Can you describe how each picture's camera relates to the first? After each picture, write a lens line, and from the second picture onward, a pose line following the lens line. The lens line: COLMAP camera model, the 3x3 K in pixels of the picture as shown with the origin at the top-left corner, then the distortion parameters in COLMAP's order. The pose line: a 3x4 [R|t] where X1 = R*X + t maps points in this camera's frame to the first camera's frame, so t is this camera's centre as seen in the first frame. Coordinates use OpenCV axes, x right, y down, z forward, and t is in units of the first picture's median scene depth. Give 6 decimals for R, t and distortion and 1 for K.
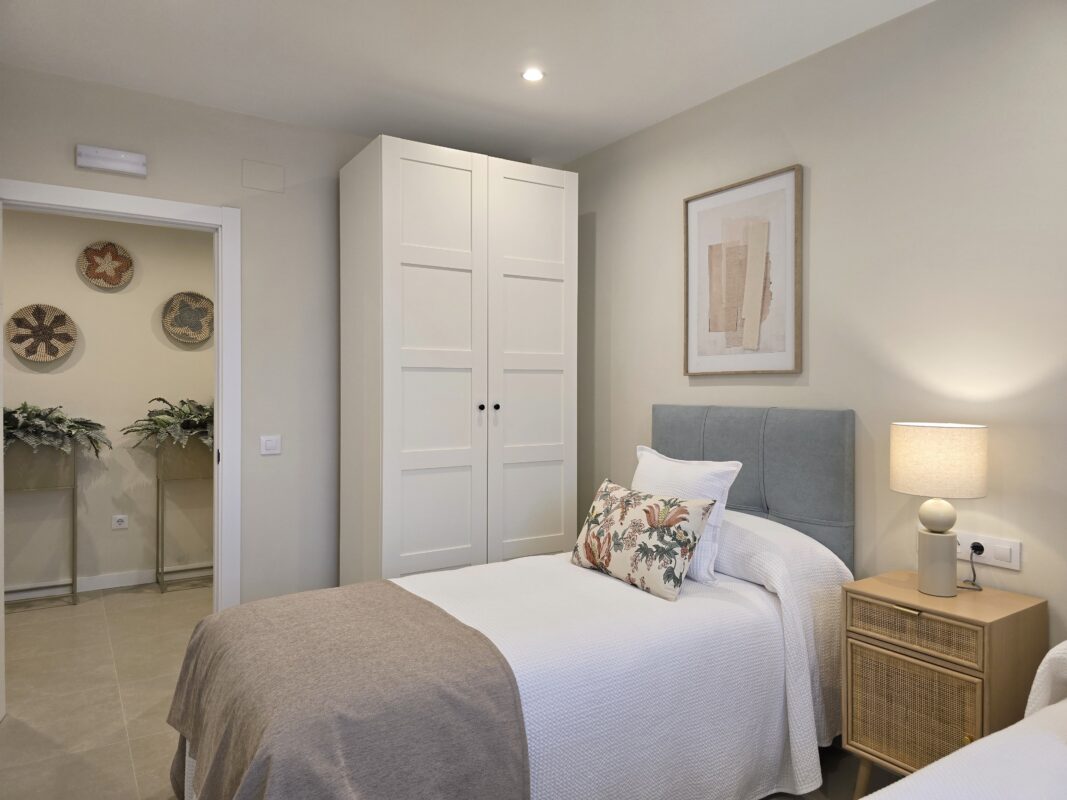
lens RADIAL K [[725.6, 0, 537.5], [0, 725.6, 397.2], [0, 0, 1]] dist [0.056353, -0.032746]
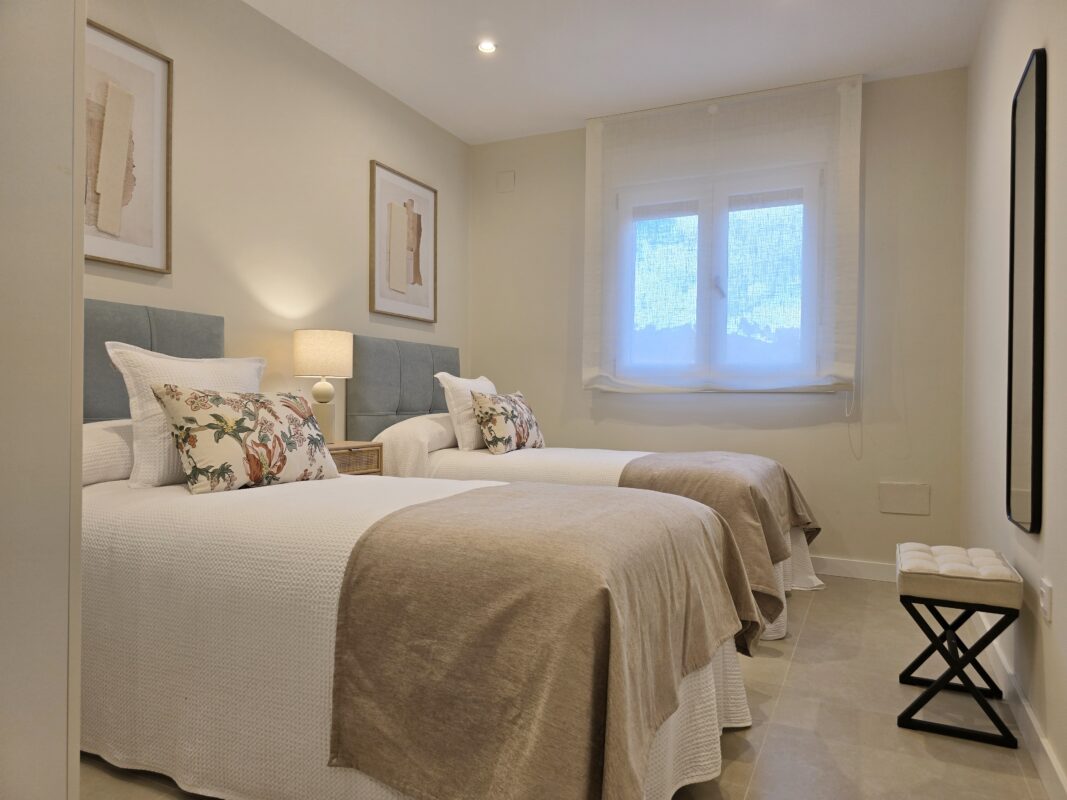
lens RADIAL K [[725.6, 0, 542.1], [0, 725.6, 403.7], [0, 0, 1]] dist [0.056353, -0.032746]
pose [[-0.522431, -0.015430, 0.852542, -0.818219], [-0.001222, 0.999849, 0.017347, 0.134845], [-0.852681, 0.008020, -0.522371, 1.194092]]
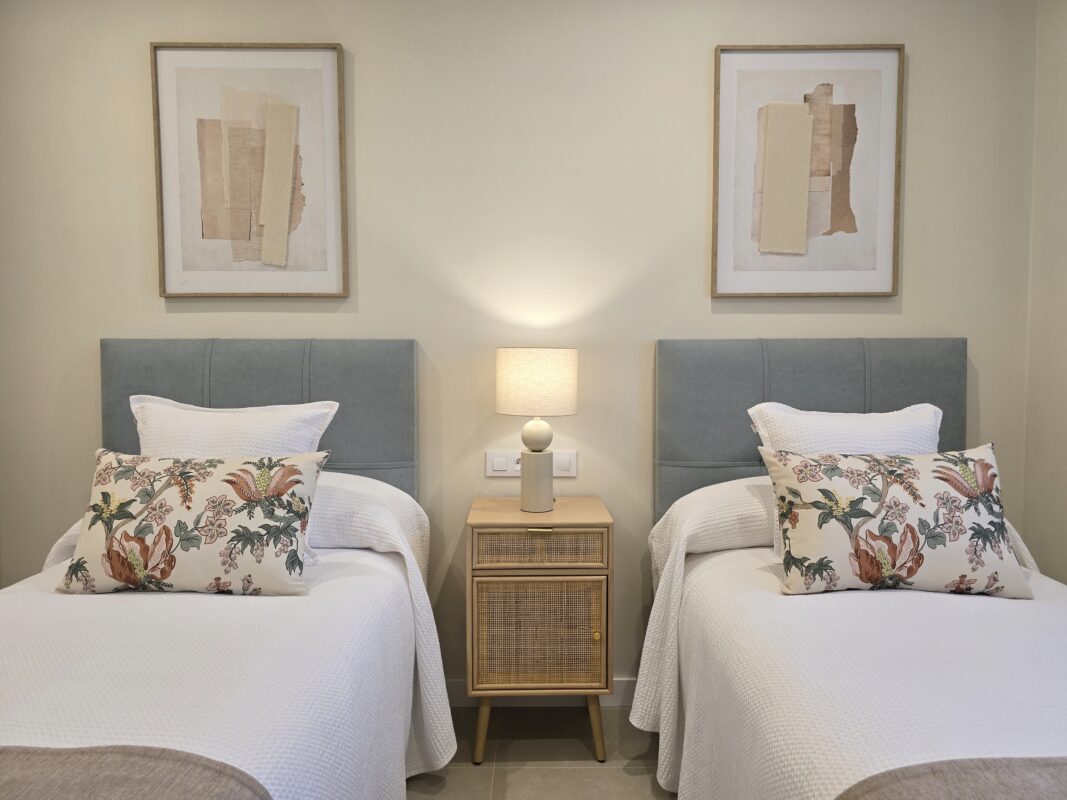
lens RADIAL K [[725.6, 0, 539.2], [0, 725.6, 389.6], [0, 0, 1]] dist [0.056353, -0.032746]
pose [[0.552107, -0.047864, 0.832398, -0.254127], [0.014823, 0.998757, 0.047598, 0.041542], [-0.833641, -0.013940, 0.552130, 0.374272]]
